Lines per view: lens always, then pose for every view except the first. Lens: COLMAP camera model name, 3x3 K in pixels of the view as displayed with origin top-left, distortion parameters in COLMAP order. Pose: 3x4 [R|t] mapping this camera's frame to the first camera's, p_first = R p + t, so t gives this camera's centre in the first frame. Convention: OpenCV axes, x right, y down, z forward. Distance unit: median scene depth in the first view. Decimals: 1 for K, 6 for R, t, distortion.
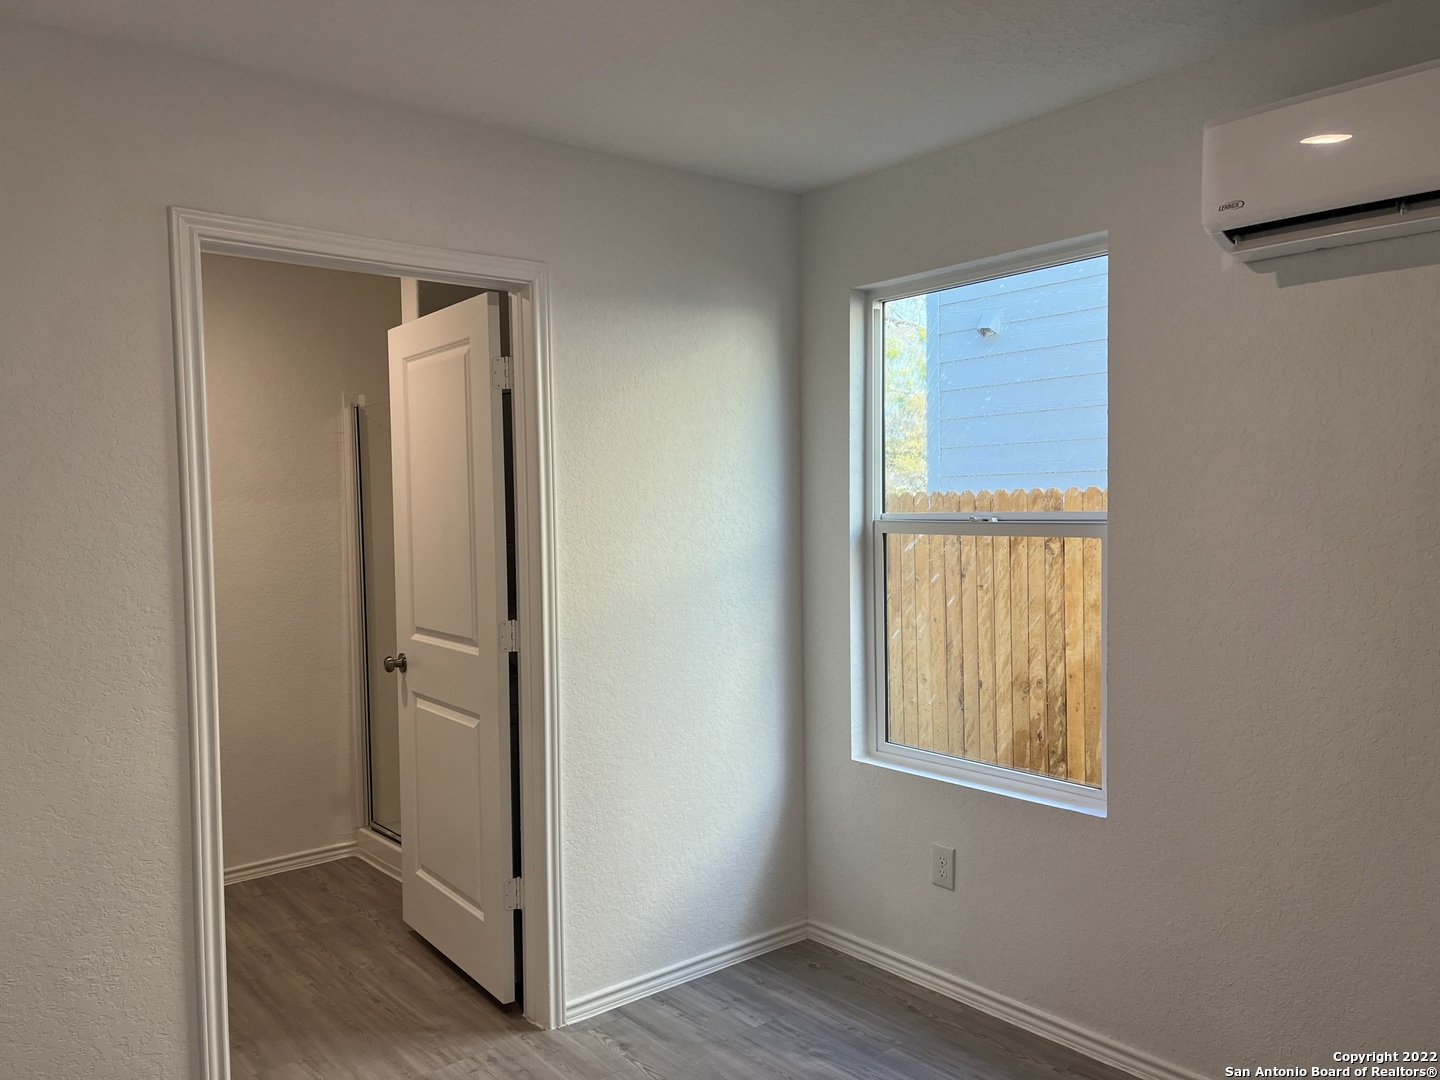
lens RADIAL K [[1060.1, 0, 721.9], [0, 1060.1, 547.0], [0, 0, 1]] dist [0.014145, -0.041732]
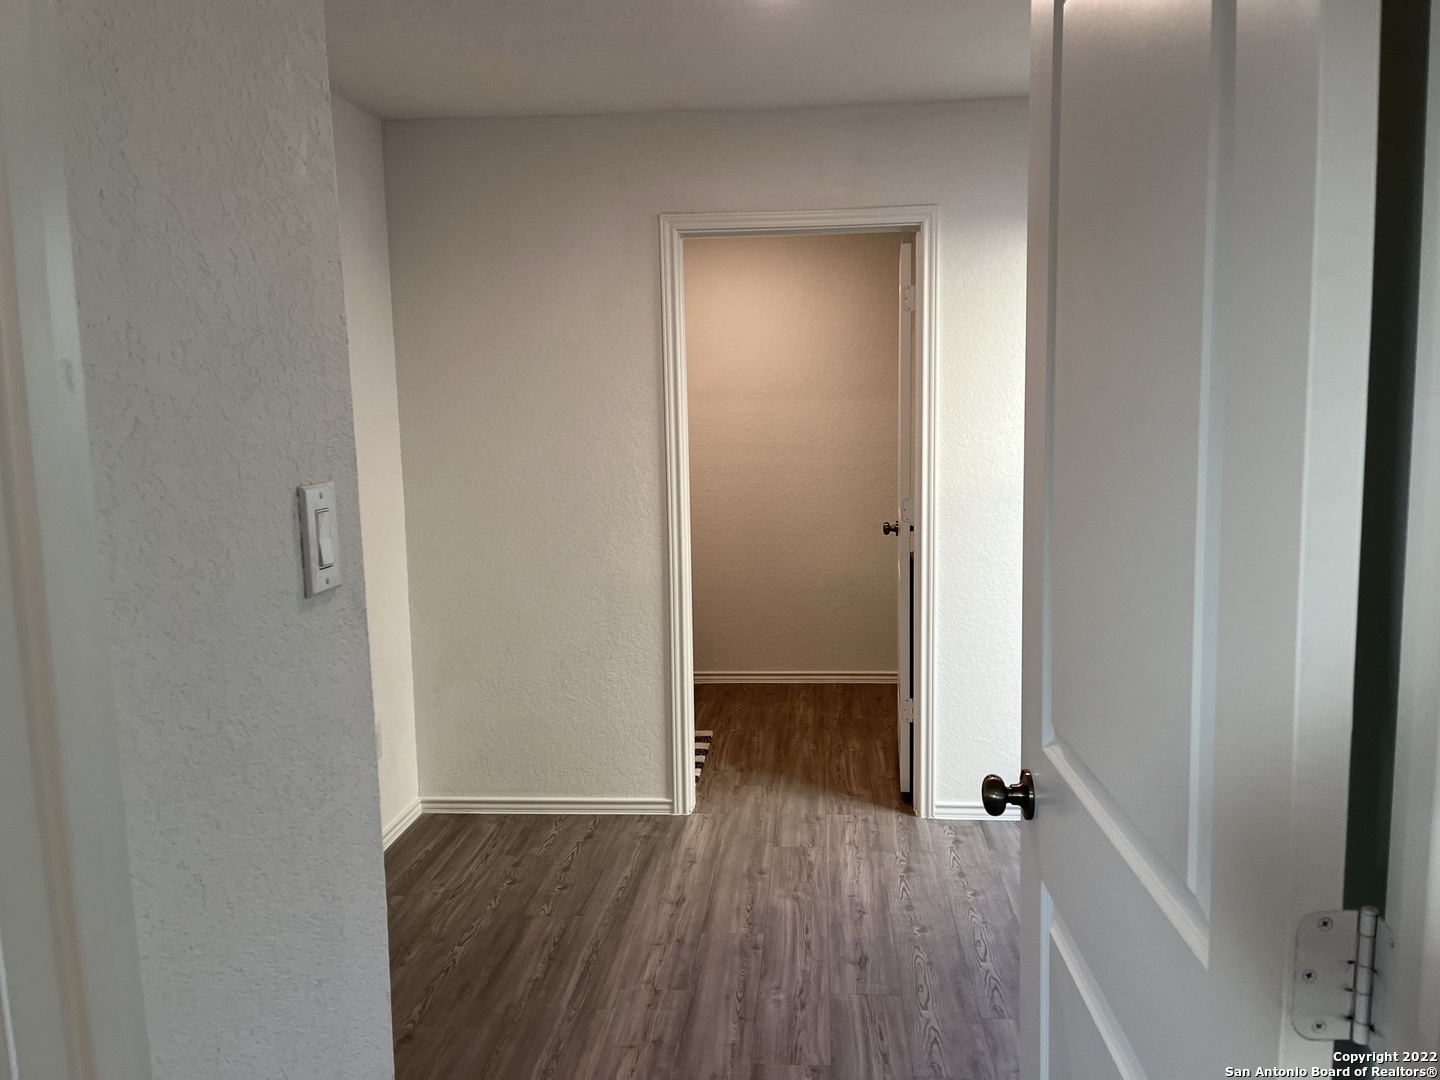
lens RADIAL K [[1060.1, 0, 724.1], [0, 1060.1, 539.8], [0, 0, 1]] dist [0.014145, -0.041732]
pose [[0.700987, 0.092043, -0.707209, 0.548118], [-0.019370, 0.993728, 0.110134, -0.014853], [0.712911, -0.063504, 0.698374, -0.043669]]
